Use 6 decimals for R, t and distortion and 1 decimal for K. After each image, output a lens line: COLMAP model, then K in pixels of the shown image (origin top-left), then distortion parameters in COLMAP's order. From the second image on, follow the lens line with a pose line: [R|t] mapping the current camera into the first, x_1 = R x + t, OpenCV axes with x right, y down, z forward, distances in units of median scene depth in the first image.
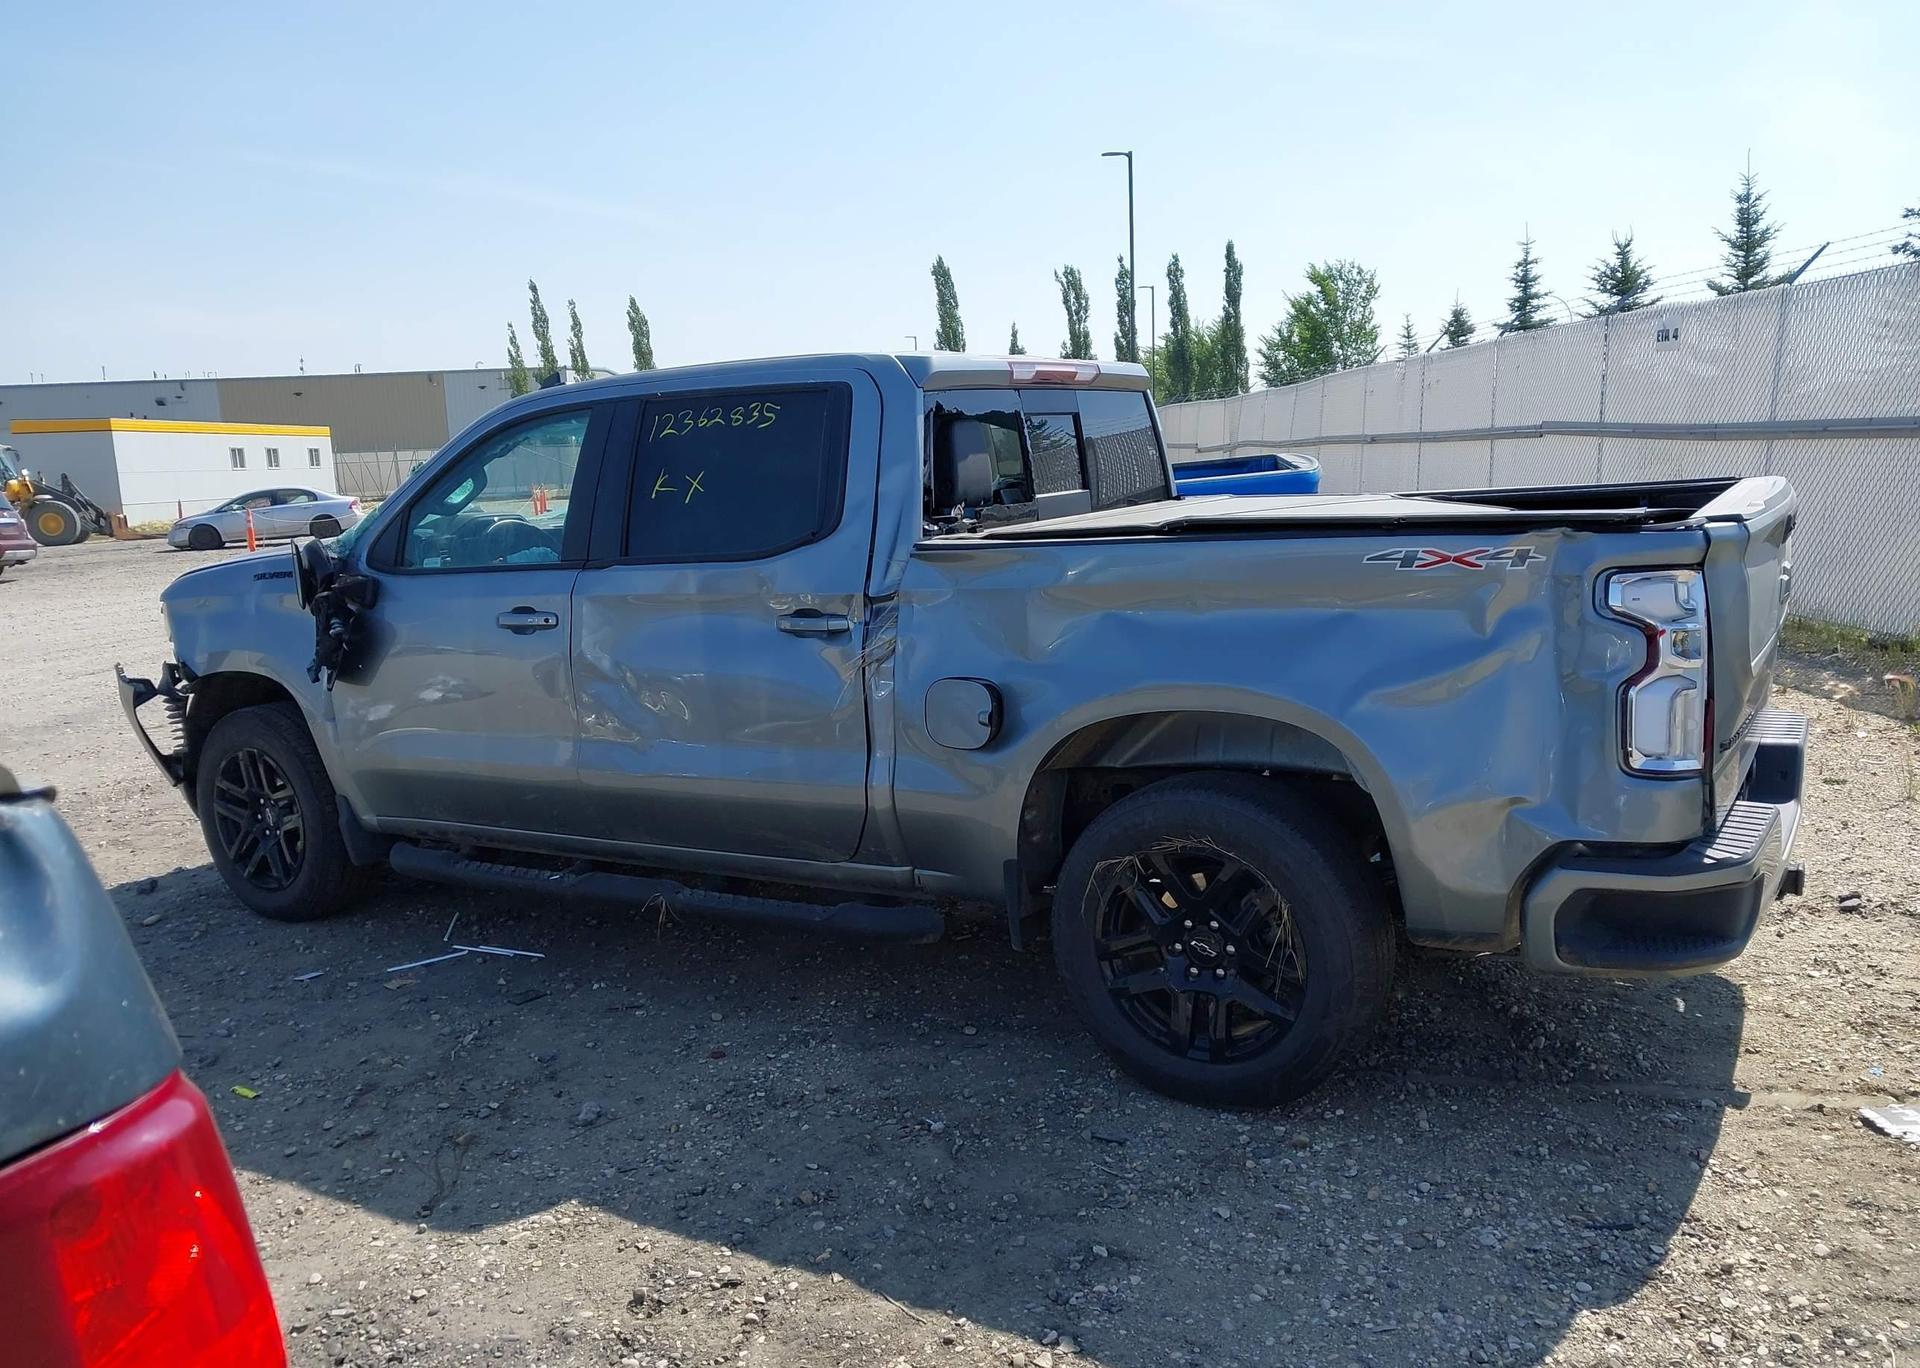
lens RADIAL K [[1511.9, 0, 960.4], [0, 1511.9, 757.4], [0, 0, 1]] dist [0.014596, -0.017323]
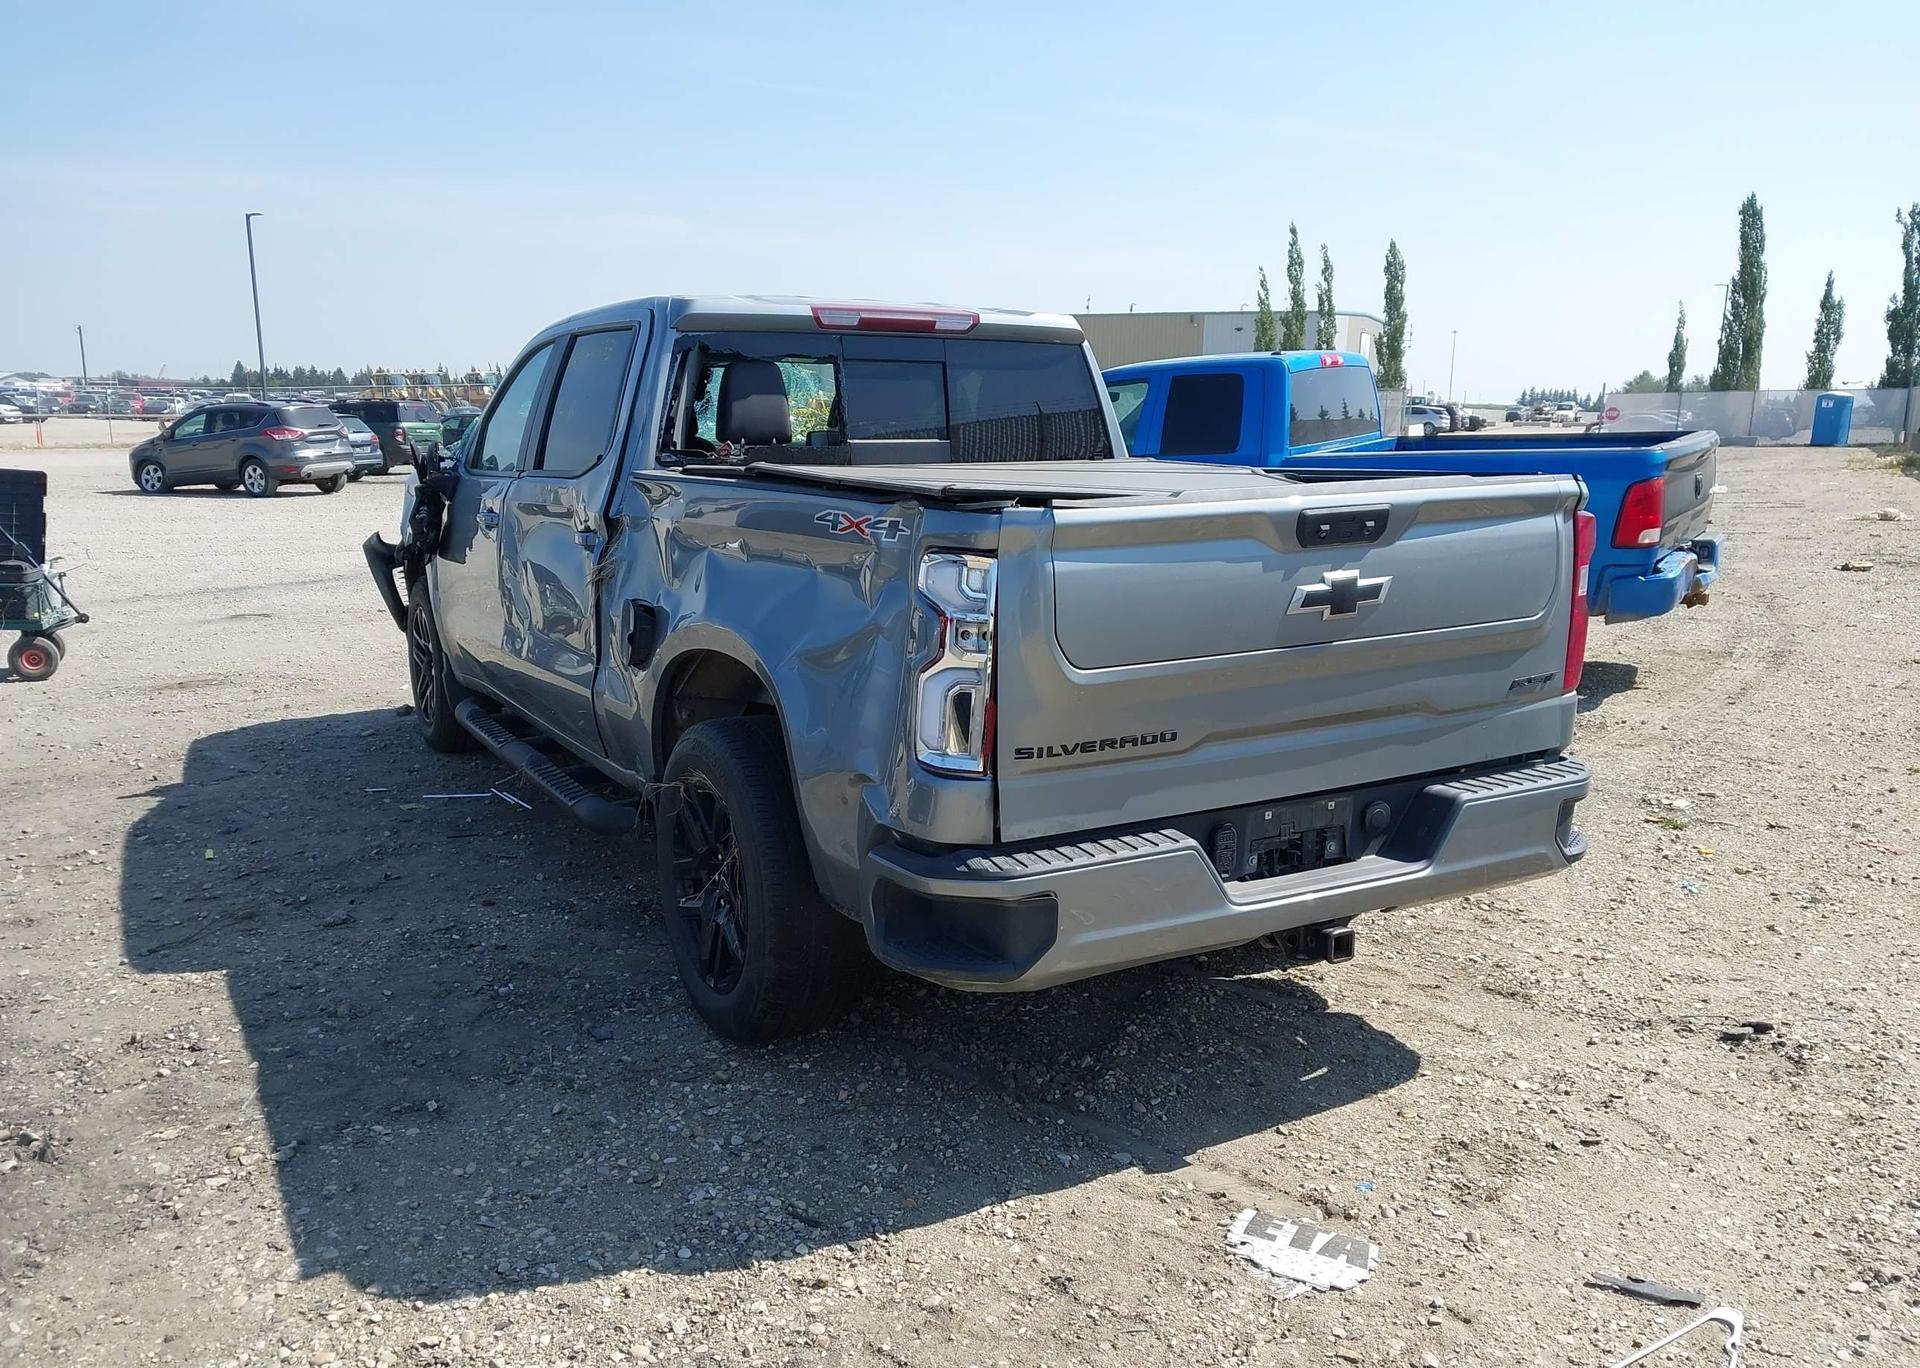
lens RADIAL K [[1497.3, 0, 964.0], [0, 1497.3, 771.2], [0, 0, 1]] dist [0.058288, -0.075132]
pose [[0.875002, 0.165364, -0.455002, 0.694461], [-0.145436, 0.986229, 0.078748, -0.049041], [0.461758, -0.002731, 0.887002, 0.144966]]
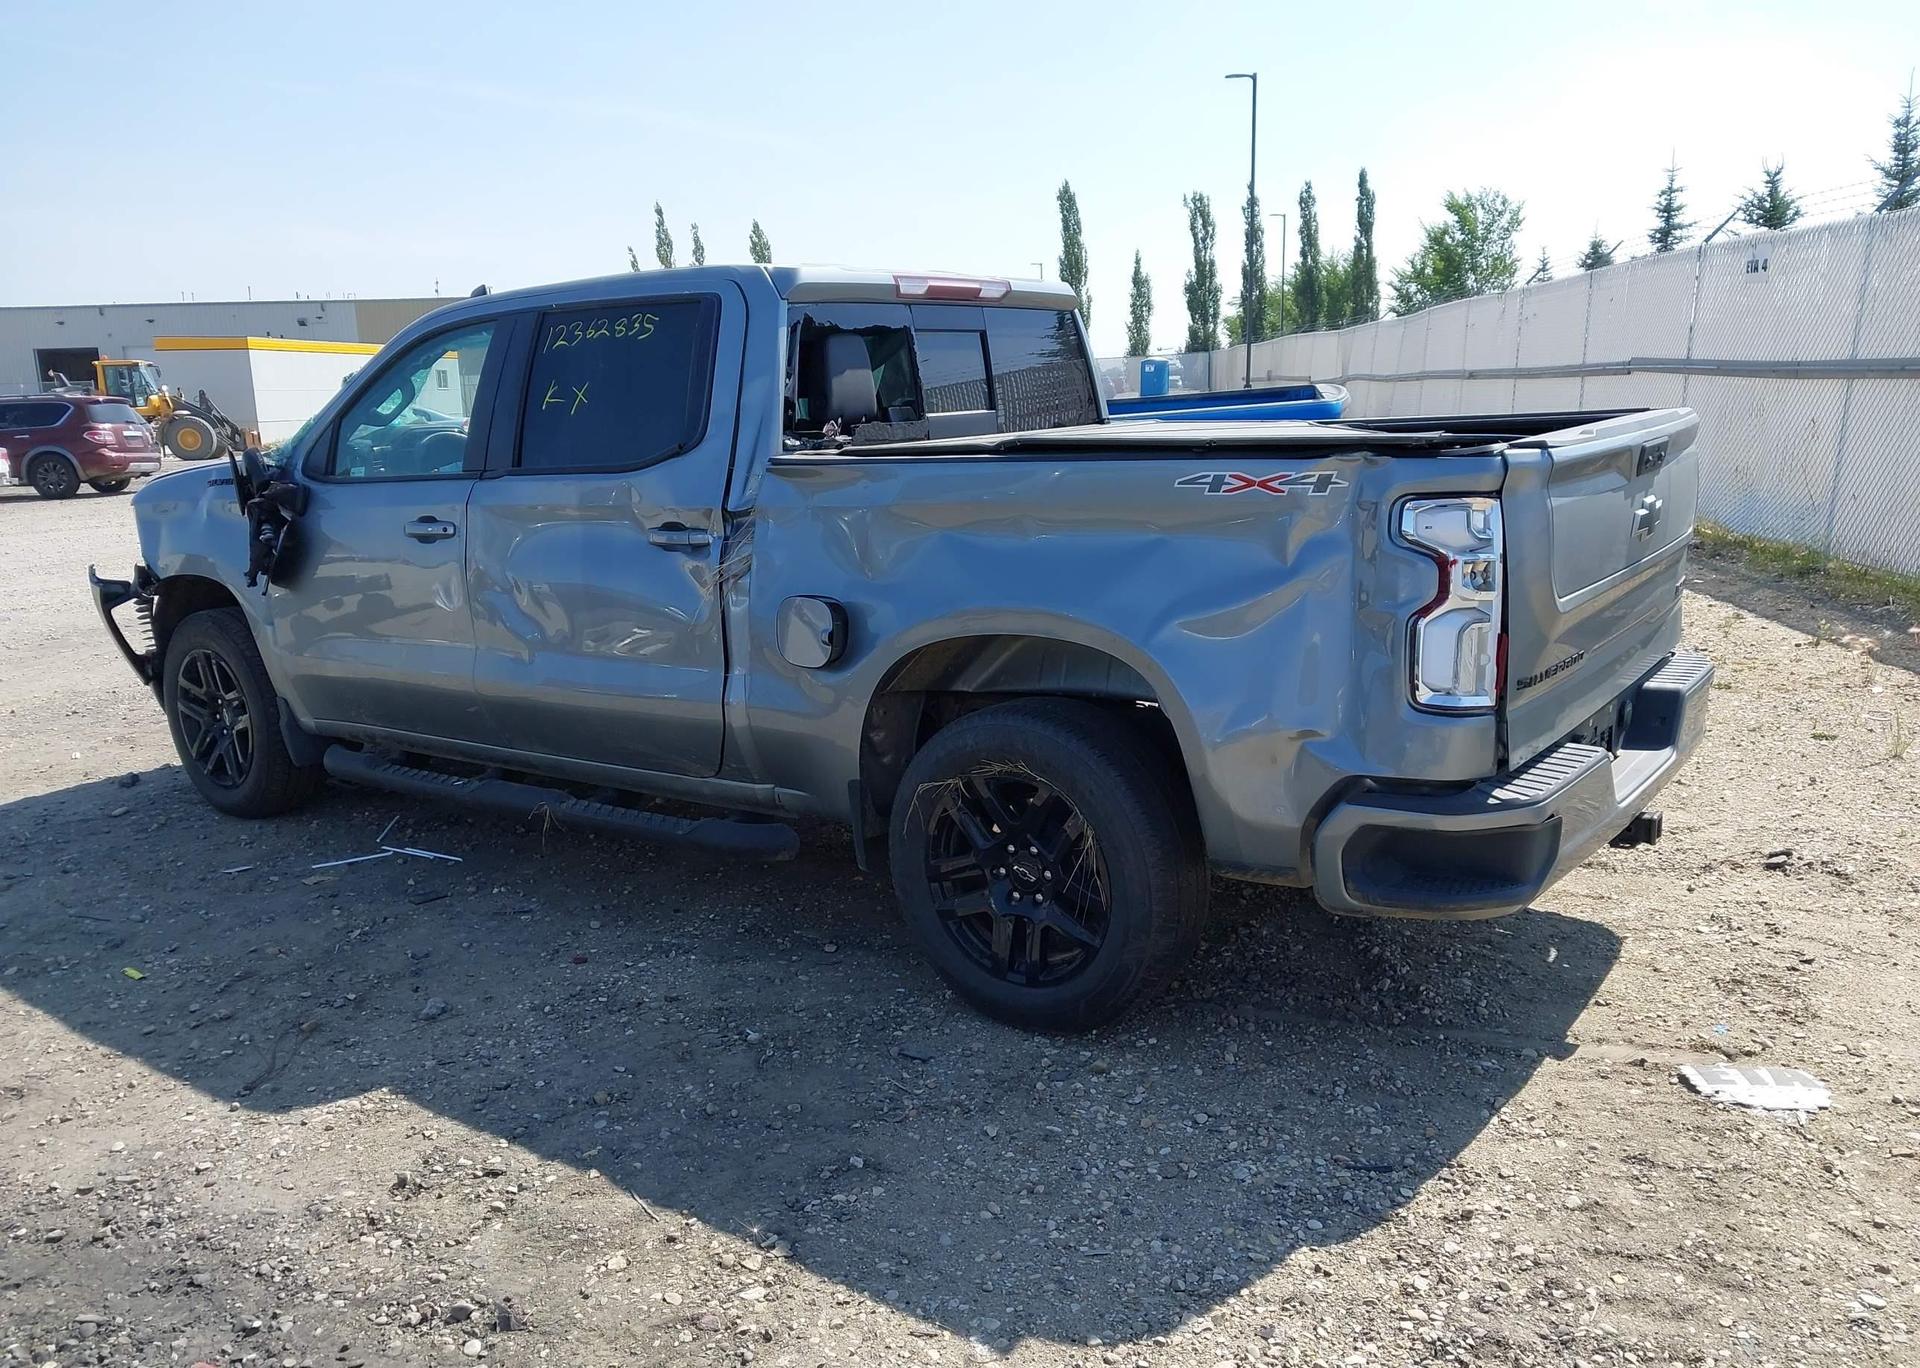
lens RADIAL K [[1510.2, 0, 964.6], [0, 1510.2, 769.9], [0, 0, 1]] dist [0.007019, -0.006030]
pose [[0.996352, 0.036292, -0.077241, 0.178634], [-0.032293, 0.998104, 0.052401, 0.006768], [0.078996, -0.049715, 0.995634, 0.010776]]
